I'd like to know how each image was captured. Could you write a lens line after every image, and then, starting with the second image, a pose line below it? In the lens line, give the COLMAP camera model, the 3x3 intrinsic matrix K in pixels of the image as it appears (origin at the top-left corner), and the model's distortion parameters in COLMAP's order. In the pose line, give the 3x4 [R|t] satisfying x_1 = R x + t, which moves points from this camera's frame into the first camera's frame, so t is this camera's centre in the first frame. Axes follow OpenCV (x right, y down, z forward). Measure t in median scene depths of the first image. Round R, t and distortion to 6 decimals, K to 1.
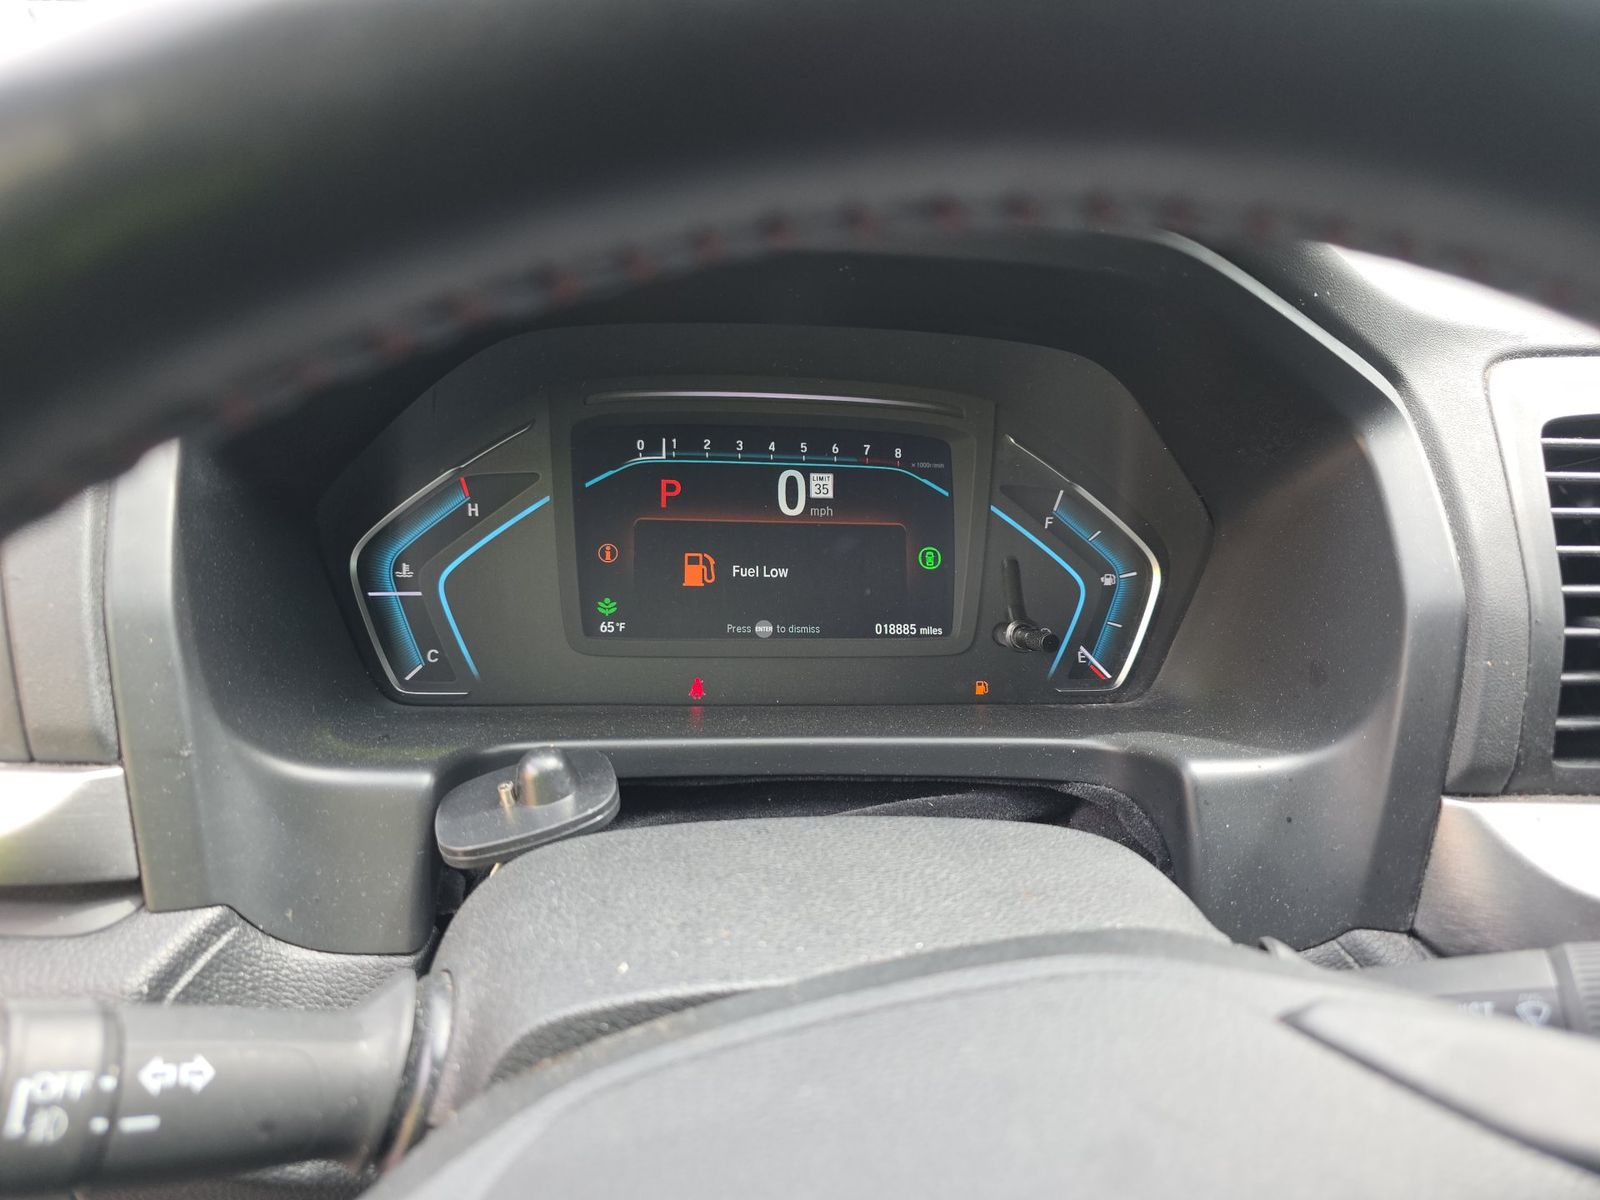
lens RADIAL K [[1065.7, 0, 801.9], [0, 1065.7, 557.9], [0, 0, 1]] dist [0.002908, 0.000900]
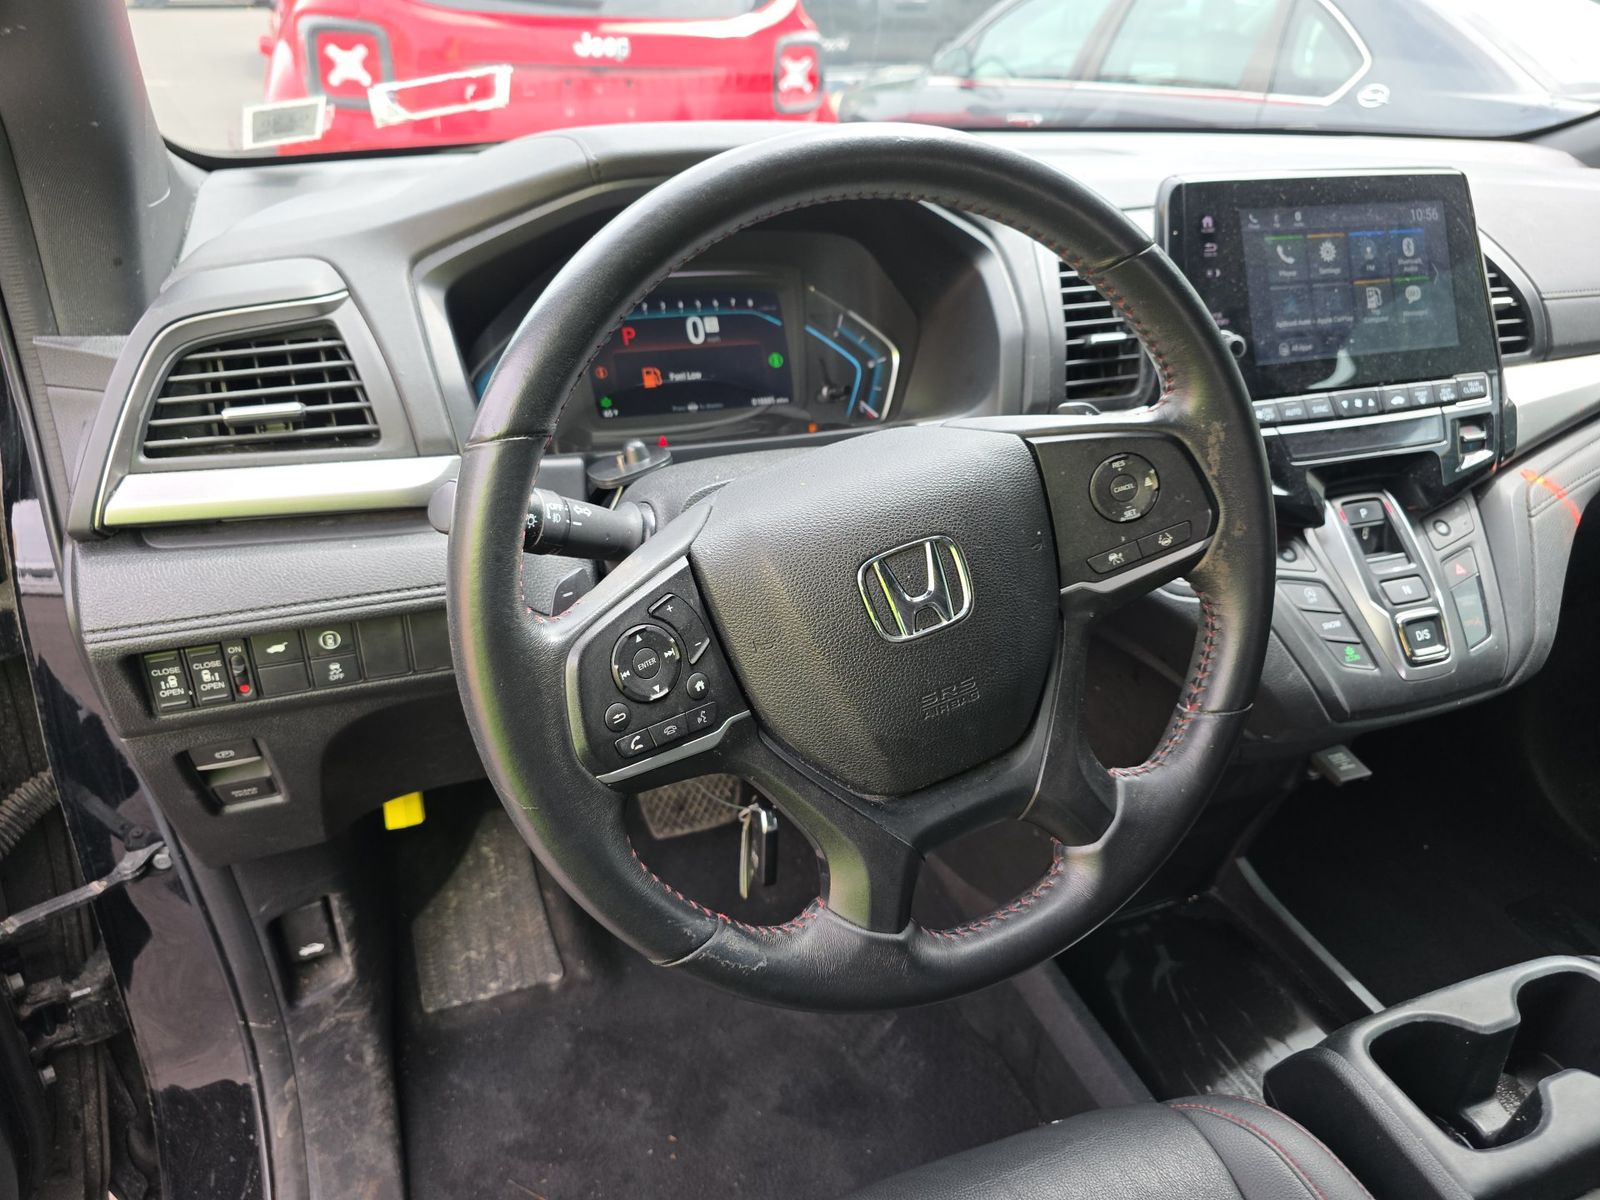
lens RADIAL K [[1086.6, 0, 784.1], [0, 1086.6, 598.6], [0, 0, 1]] dist [0.035938, -0.068691]
pose [[0.972567, -0.140384, 0.185488, -0.275835], [0.119578, 0.985666, 0.119008, 0.188437], [-0.199536, -0.093563, 0.975413, -0.872959]]
